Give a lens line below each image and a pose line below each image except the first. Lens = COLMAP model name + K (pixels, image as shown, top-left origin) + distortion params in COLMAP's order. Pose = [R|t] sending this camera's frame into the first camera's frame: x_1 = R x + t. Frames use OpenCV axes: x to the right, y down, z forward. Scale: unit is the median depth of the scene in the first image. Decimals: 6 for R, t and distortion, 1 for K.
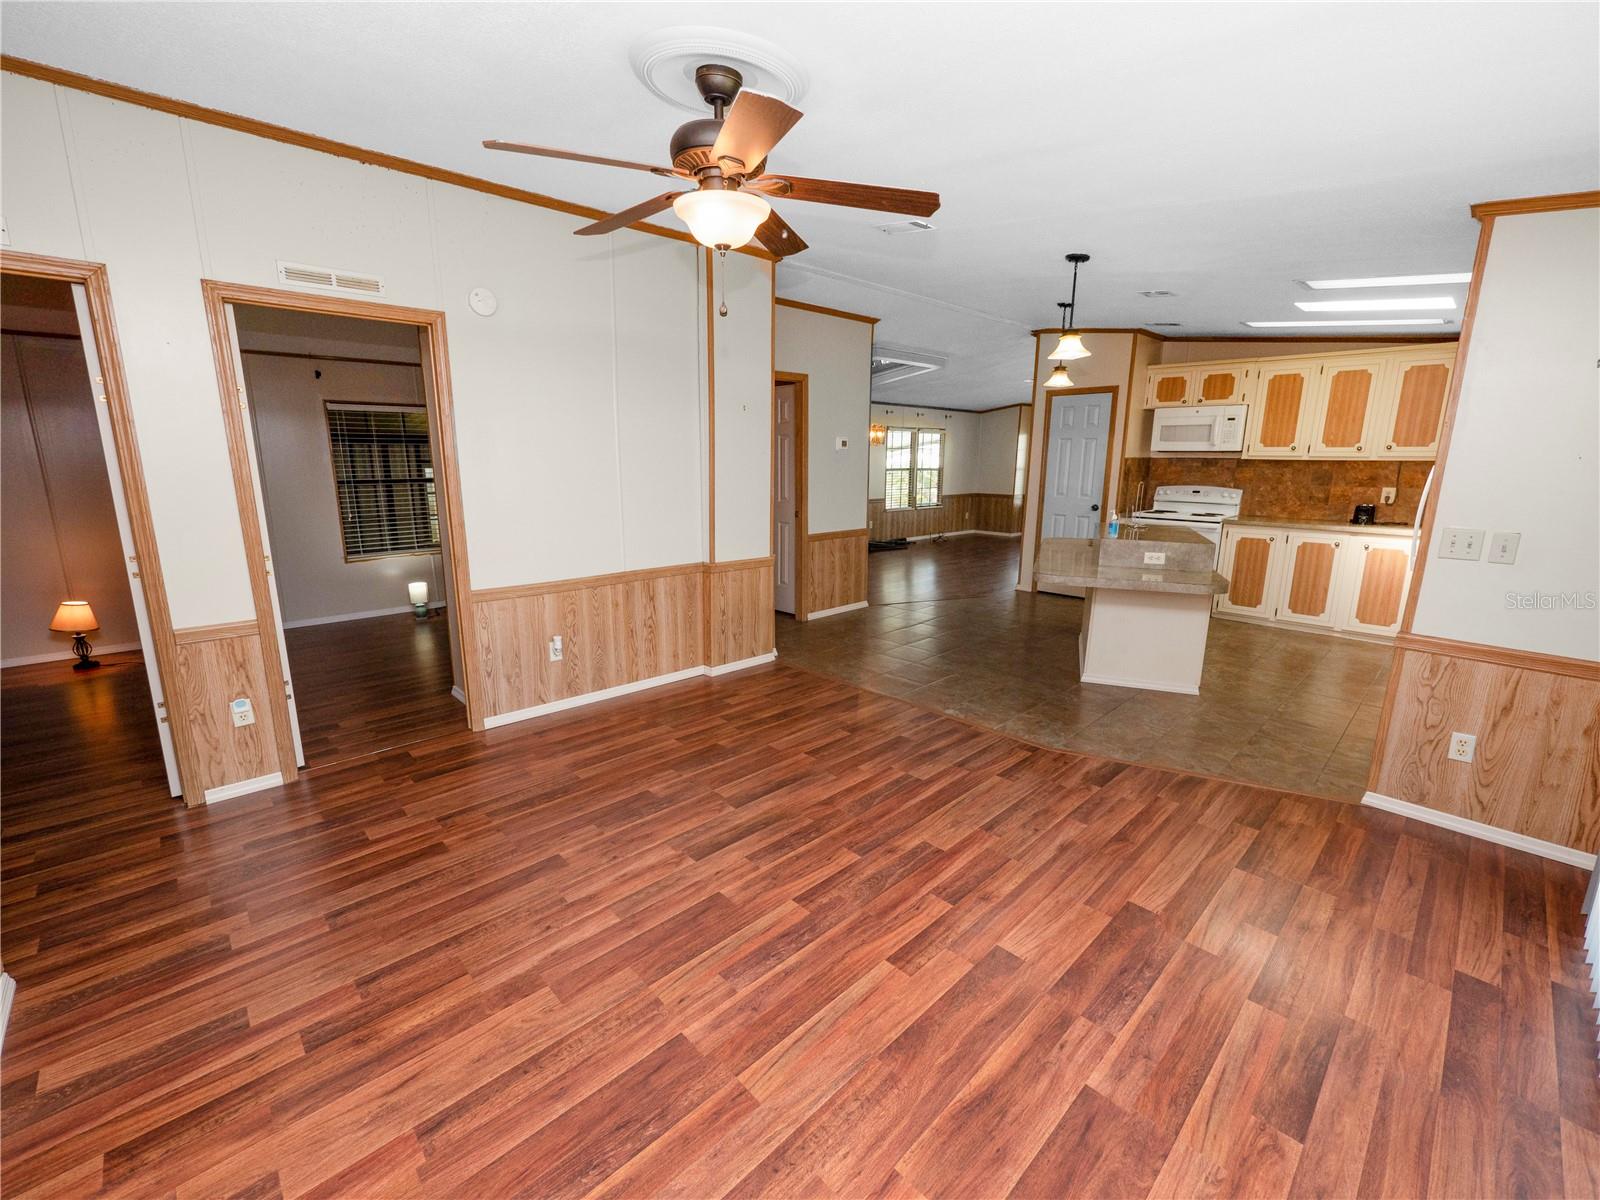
lens RADIAL K [[672.0, 0, 794.0], [0, 672.0, 597.7], [0, 0, 1]] dist [-0.008404, 0.001903]
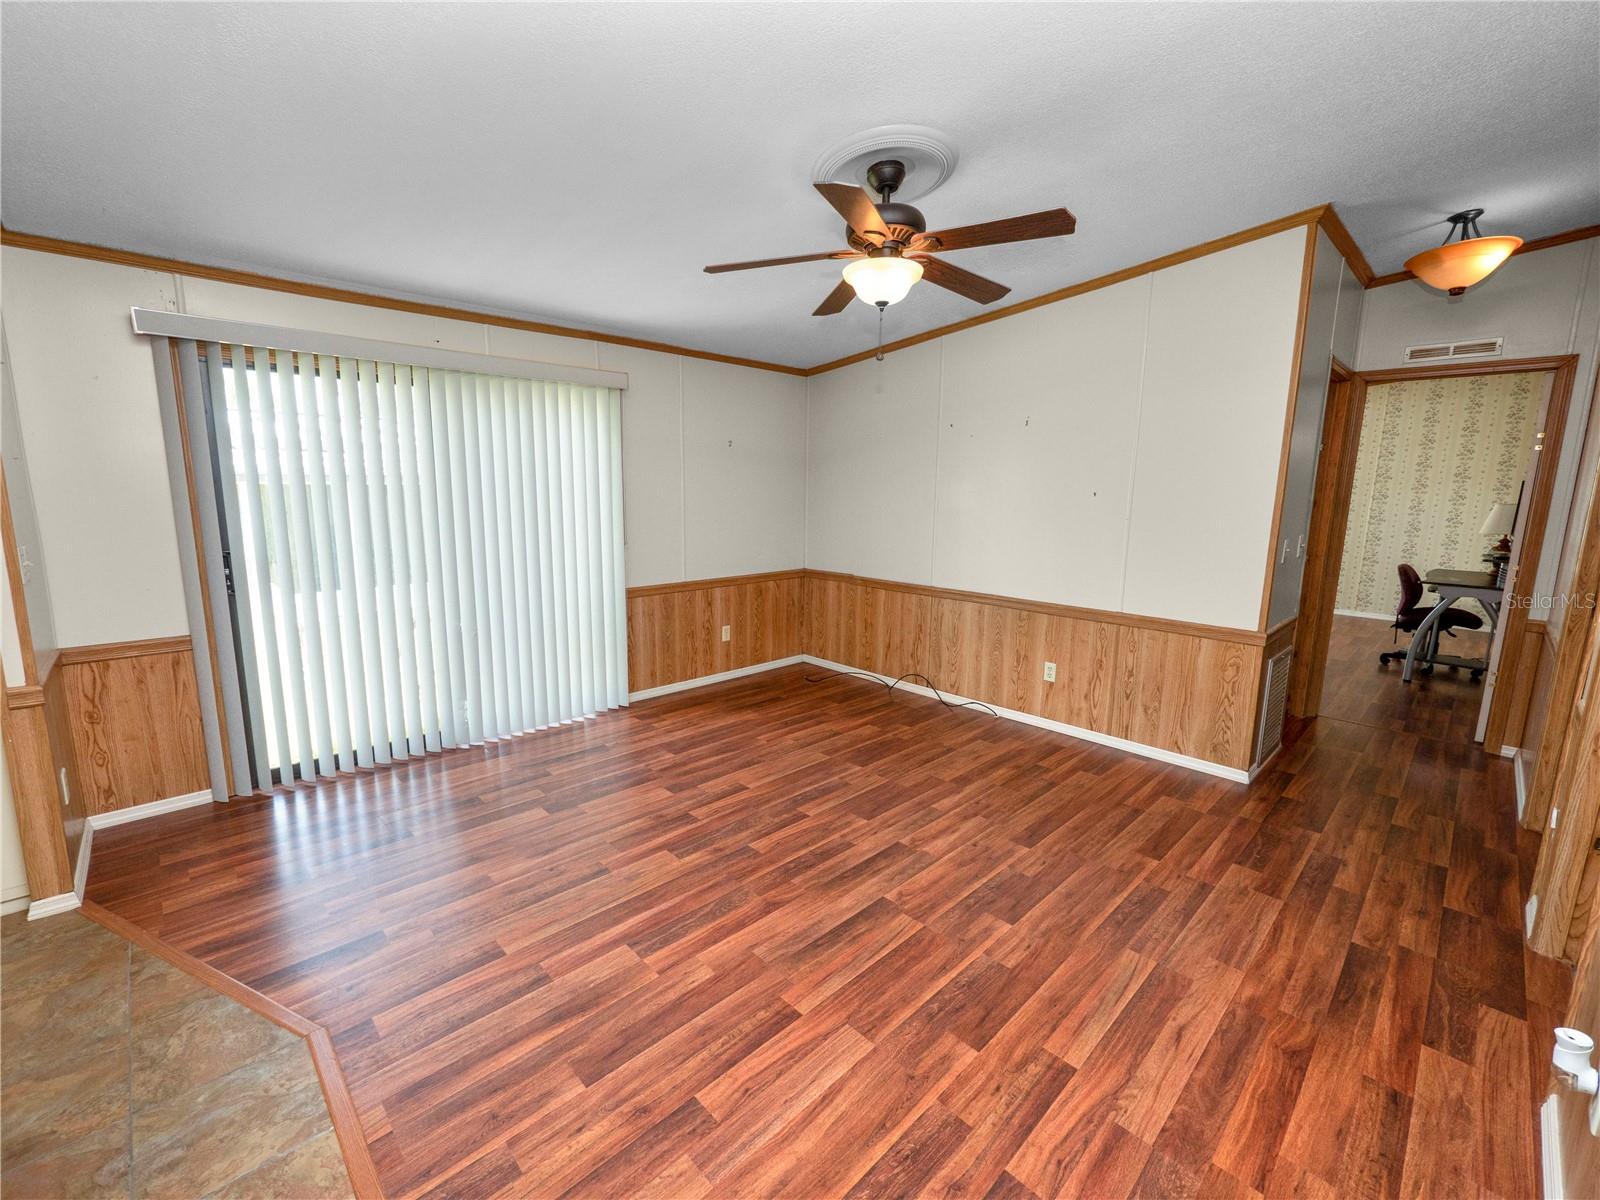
lens RADIAL K [[672.5, 0, 793.5], [0, 672.5, 598.1], [0, 0, 1]] dist [-0.003921, -0.000488]
pose [[-0.999847, -0.015616, -0.007931, 0.018641], [-0.017427, 0.932308, 0.361245, -0.166288], [0.001753, 0.361328, -0.932437, 0.828372]]
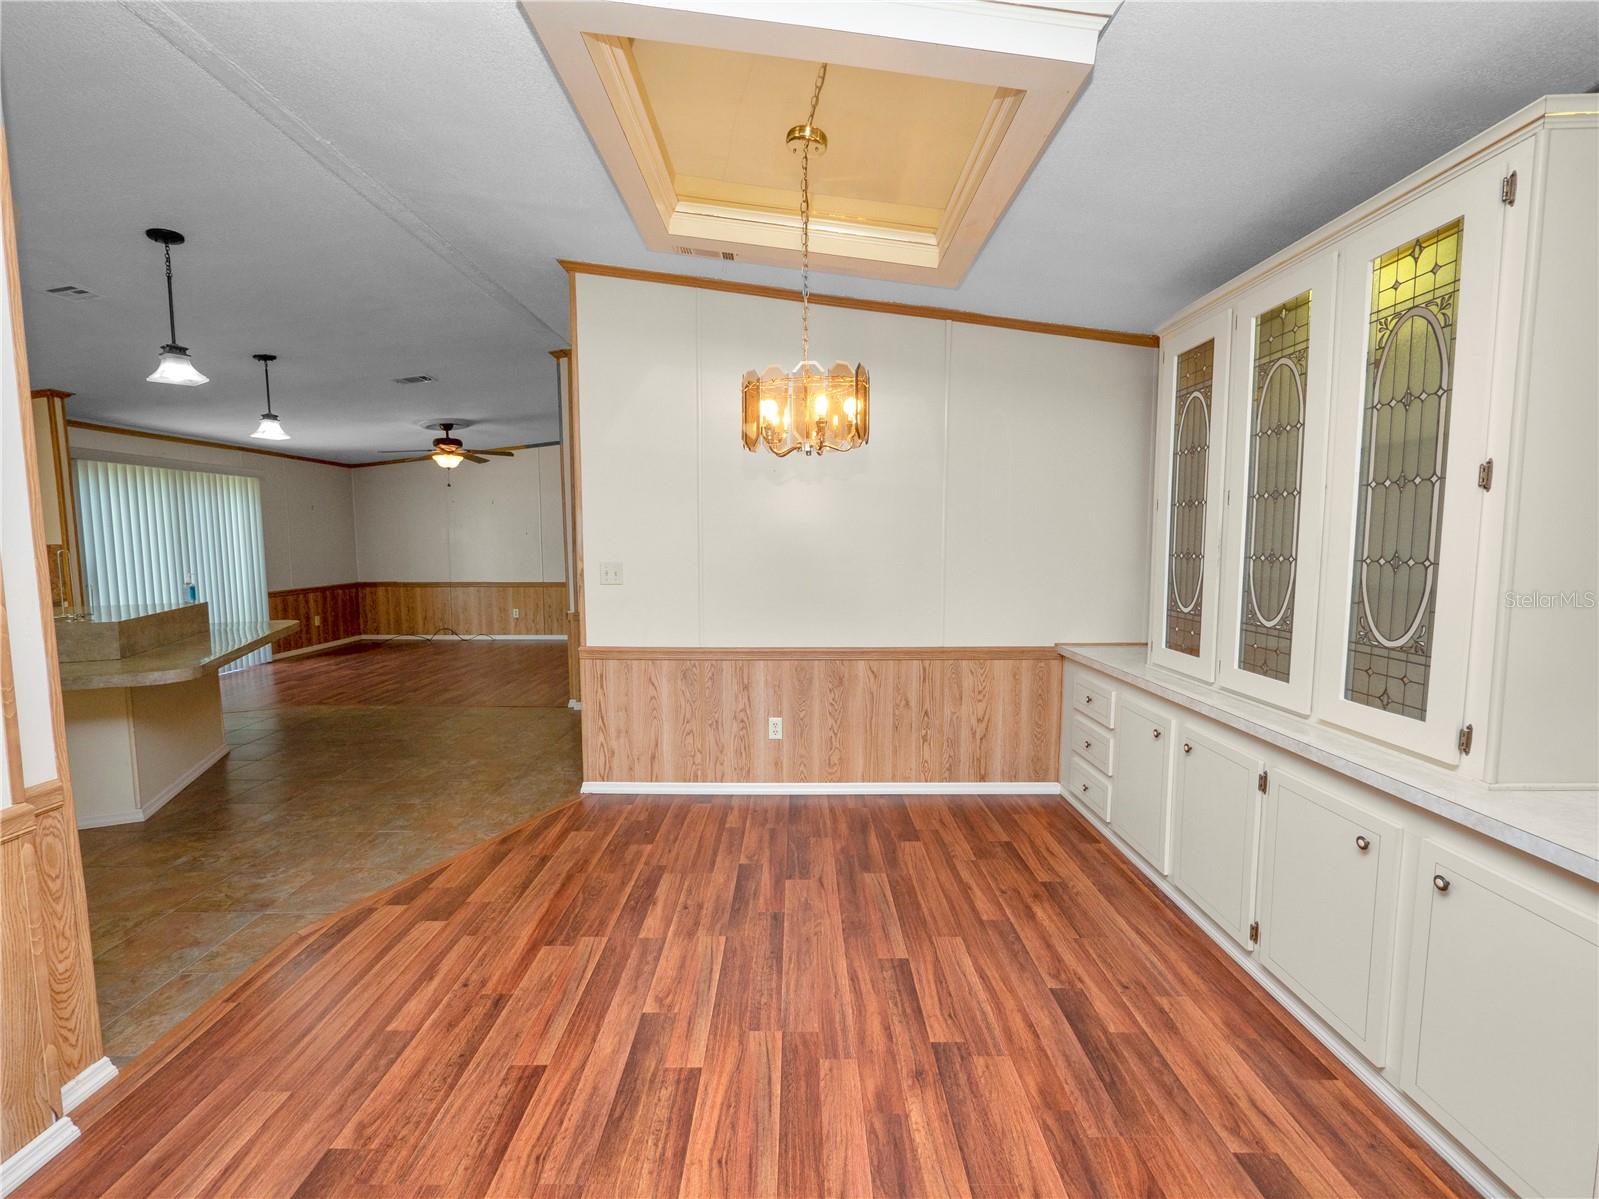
lens RADIAL K [[677.4, 0, 793.4], [0, 677.4, 598.4], [0, 0, 1]] dist [-0.005824, 0.000402]
pose [[-0.690756, 0.061562, -0.720463, 0.439585], [-0.148679, 0.962987, 0.224834, -0.332169], [0.707638, 0.262423, -0.656036, 1.701345]]
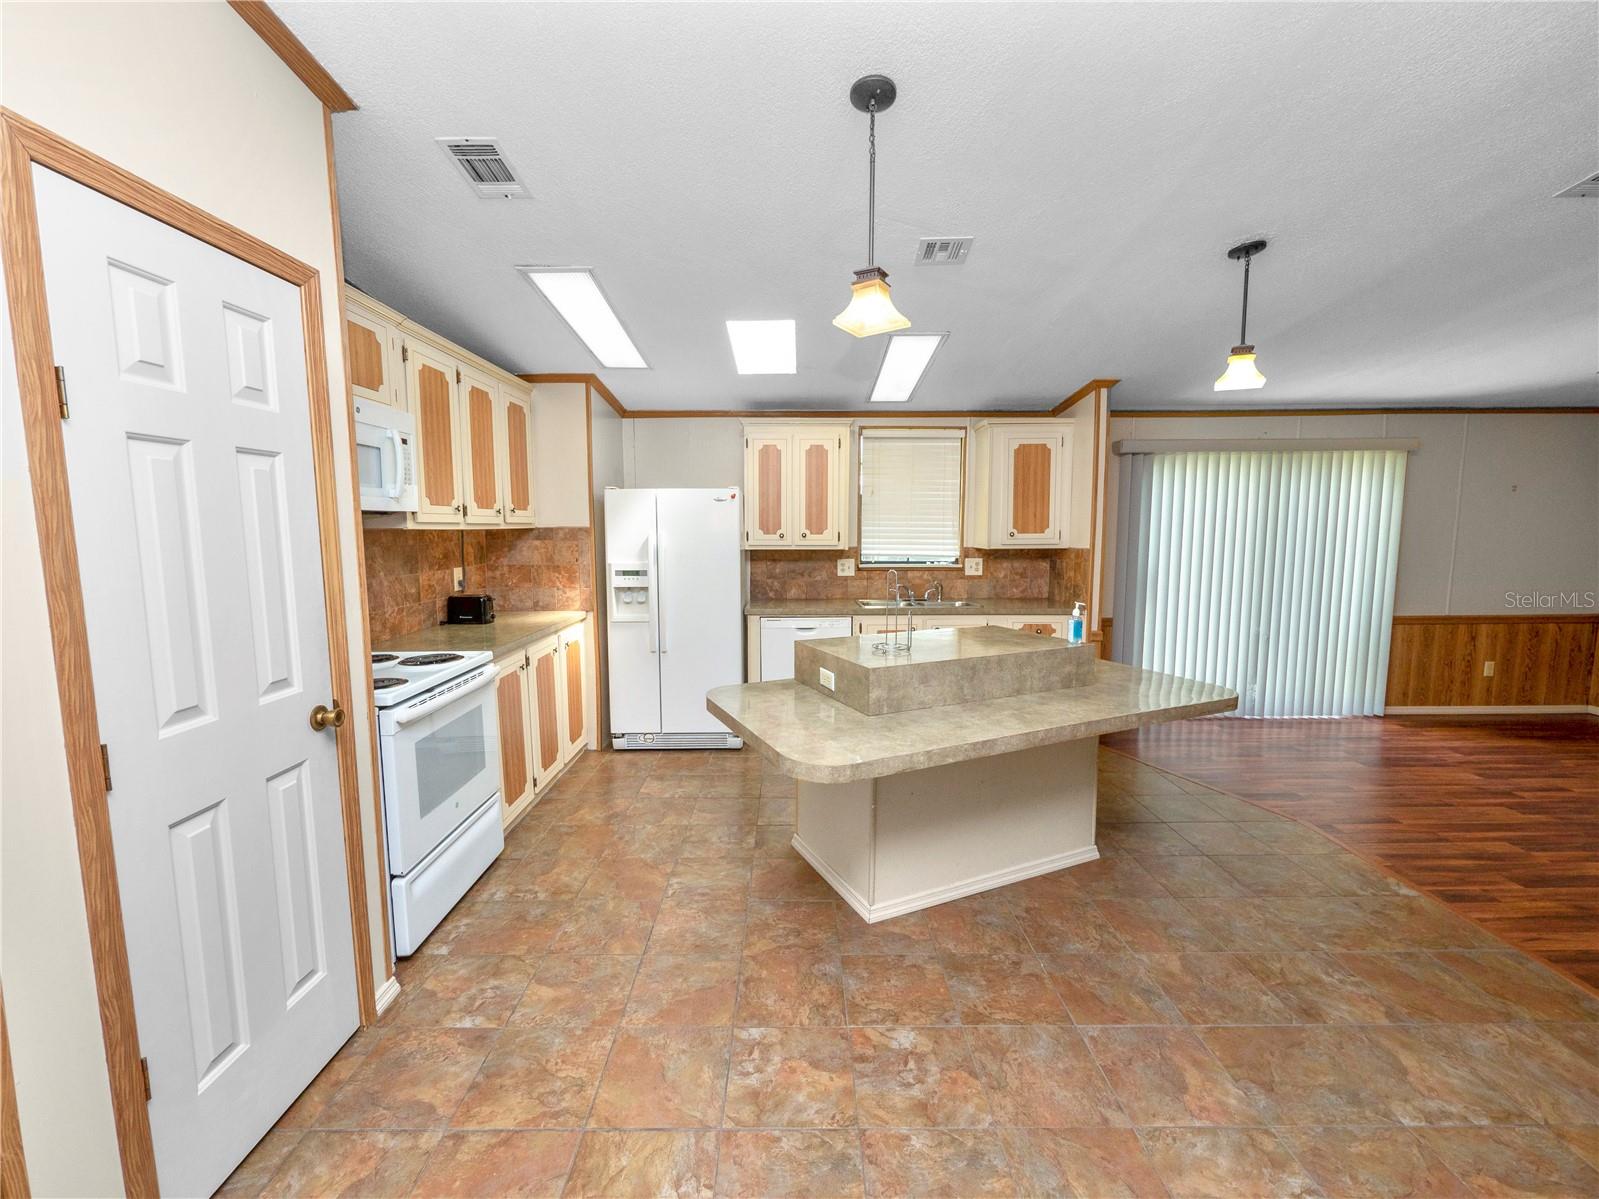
lens RADIAL K [[672.1, 0, 793.0], [0, 672.1, 597.6], [0, 0, 1]] dist [-0.003921, -0.000488]
pose [[-0.723141, -0.077111, 0.686383, 0.168176], [0.142697, 0.955630, 0.257698, -0.267878], [-0.675799, 0.284297, -0.680052, 1.262243]]
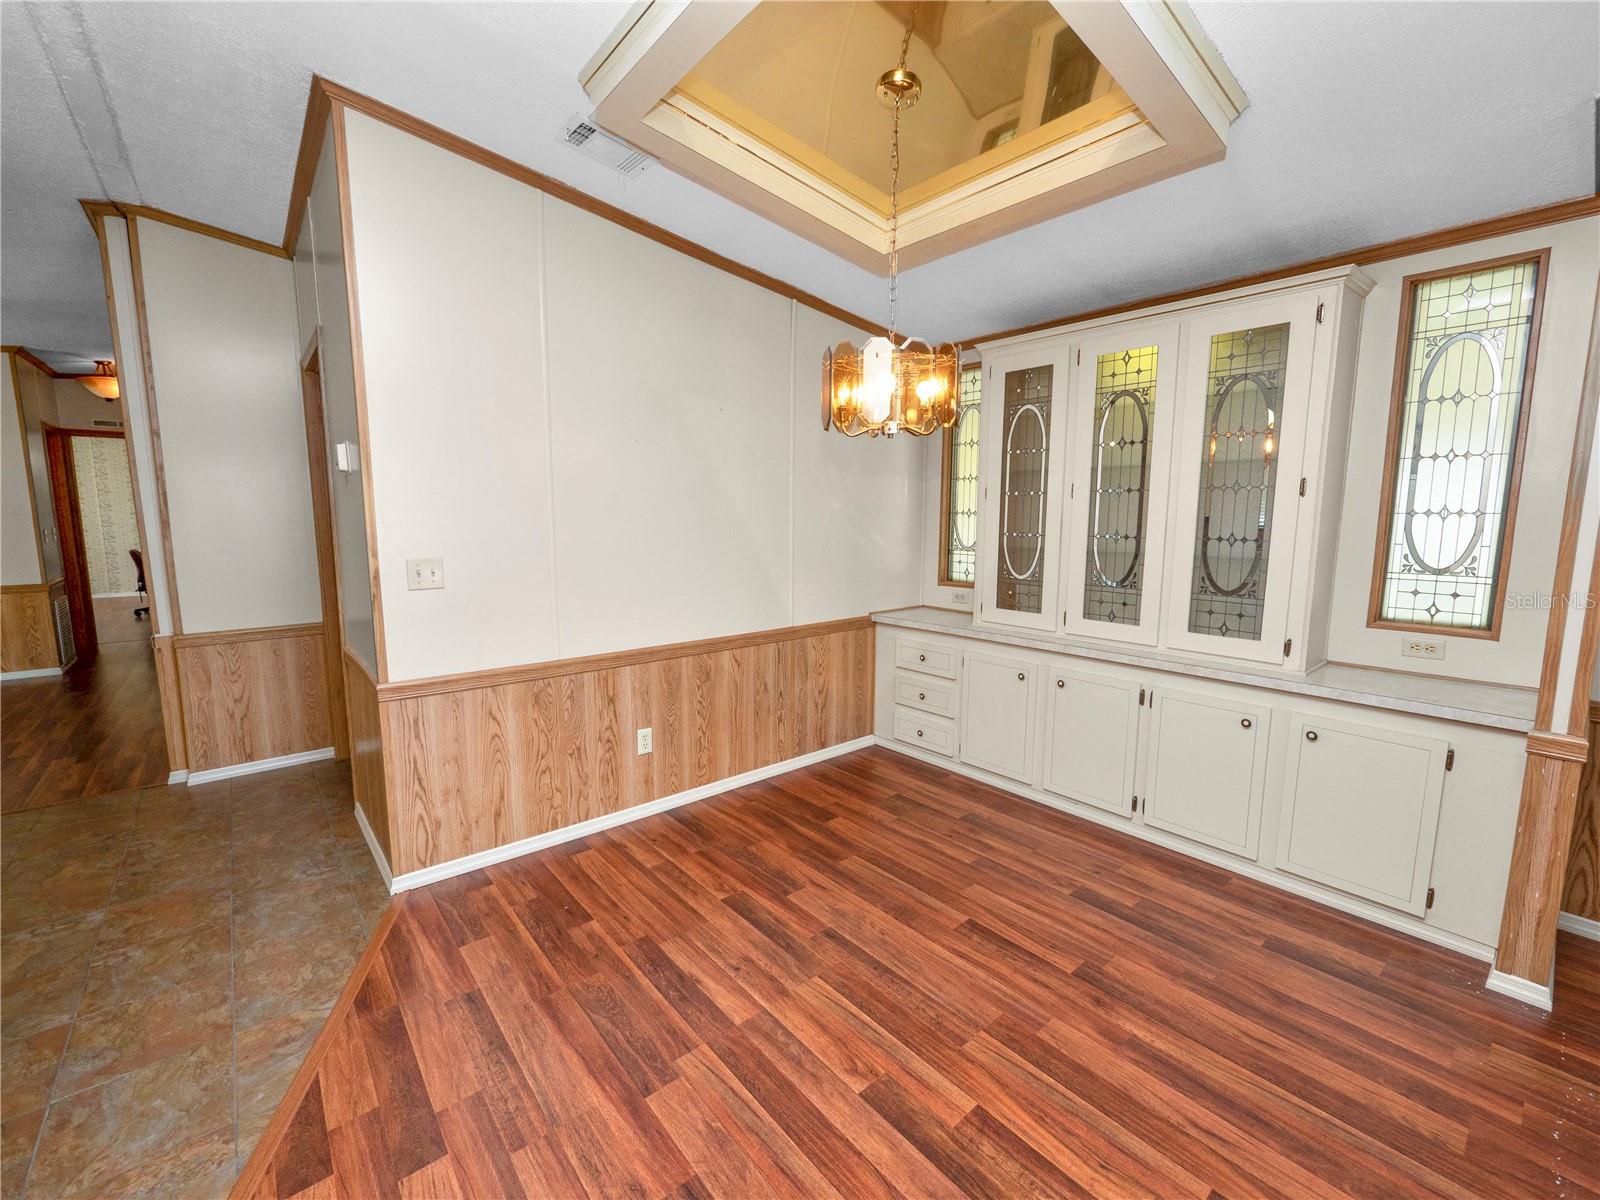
lens RADIAL K [[672.0, 0, 794.0], [0, 672.0, 597.7], [0, 0, 1]] dist [-0.008404, 0.001903]
pose [[-0.064130, 0.126822, -0.989850, 0.516249], [-0.206529, 0.968731, 0.137497, -0.282467], [0.976336, 0.213251, -0.035933, 1.420266]]
